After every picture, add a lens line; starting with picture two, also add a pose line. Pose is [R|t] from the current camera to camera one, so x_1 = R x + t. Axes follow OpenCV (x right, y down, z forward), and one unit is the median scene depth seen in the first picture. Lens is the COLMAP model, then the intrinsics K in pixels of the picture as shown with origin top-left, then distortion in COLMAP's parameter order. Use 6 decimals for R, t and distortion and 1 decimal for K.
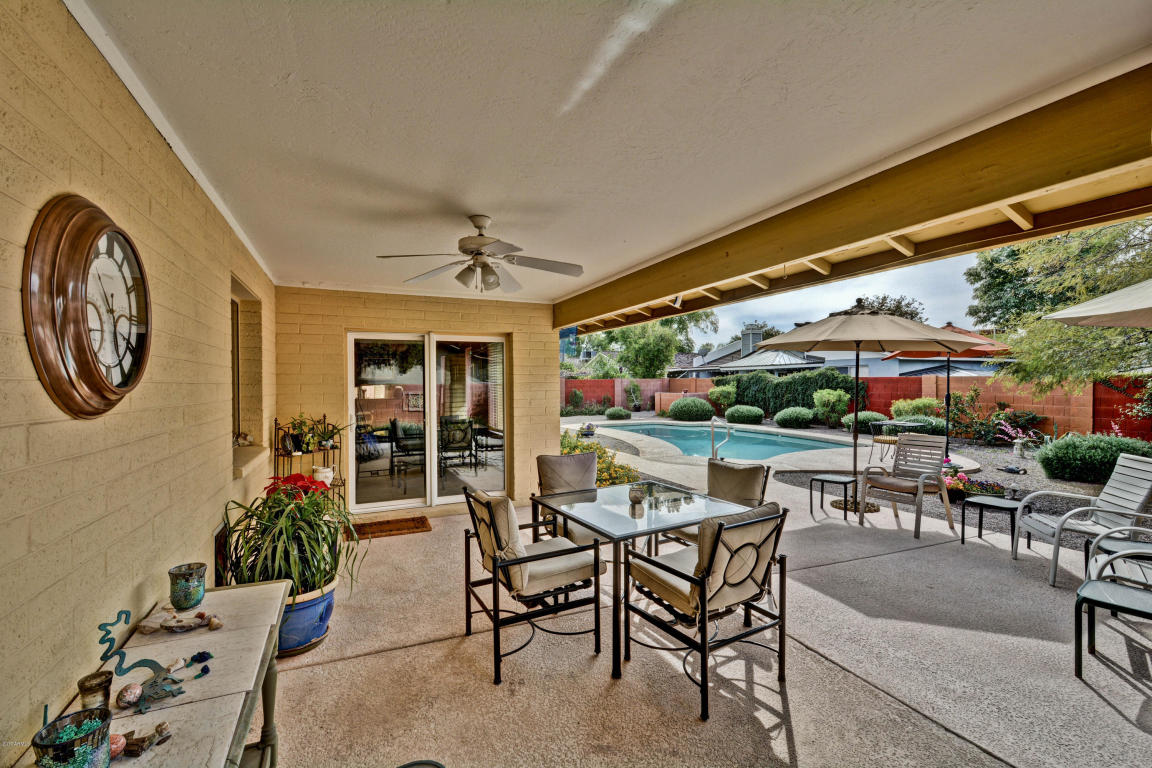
lens RADIAL K [[521.1, 0, 591.7], [0, 521.1, 398.5], [0, 0, 1]] dist [-0.001063, -0.004625]
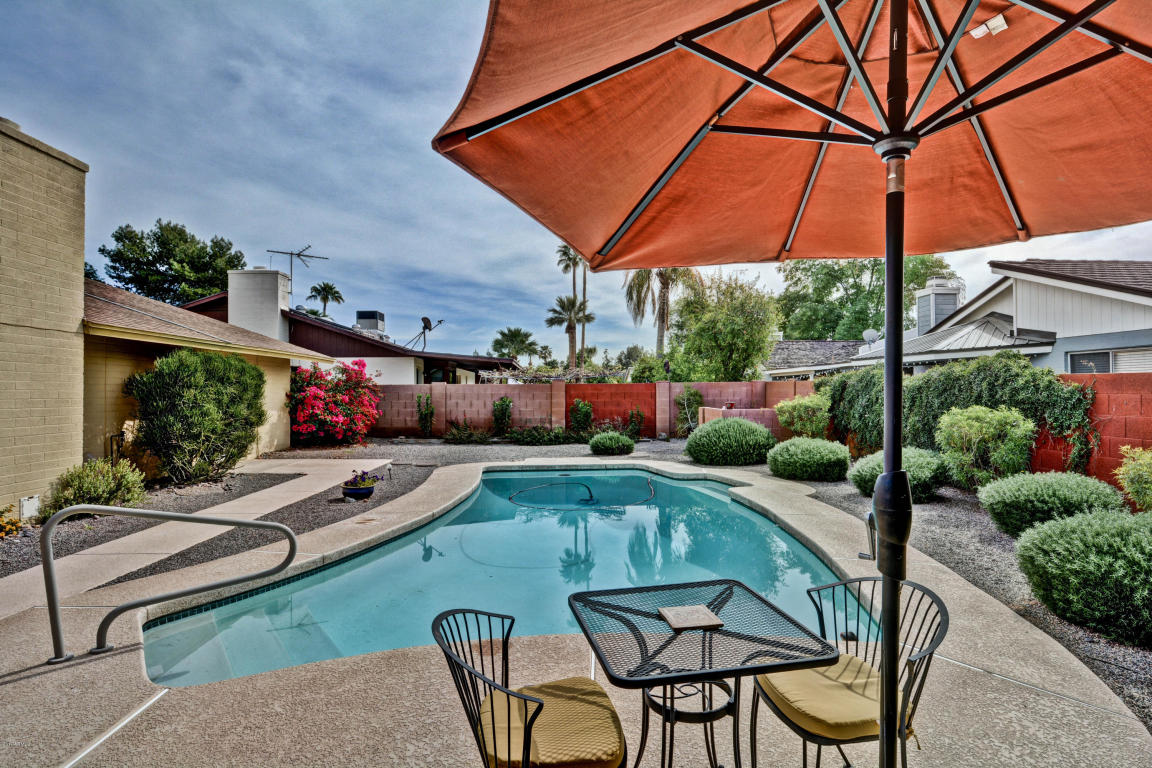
lens RADIAL K [[639.2, 0, 579.8], [0, 639.2, 391.5], [0, 0, 1]] dist [0.012423, -0.004766]
pose [[0.925569, 0.002300, -0.378572, 0.341152], [-0.012266, 0.999639, -0.023916, -0.012618], [0.378380, 0.026779, 0.925263, 0.418638]]
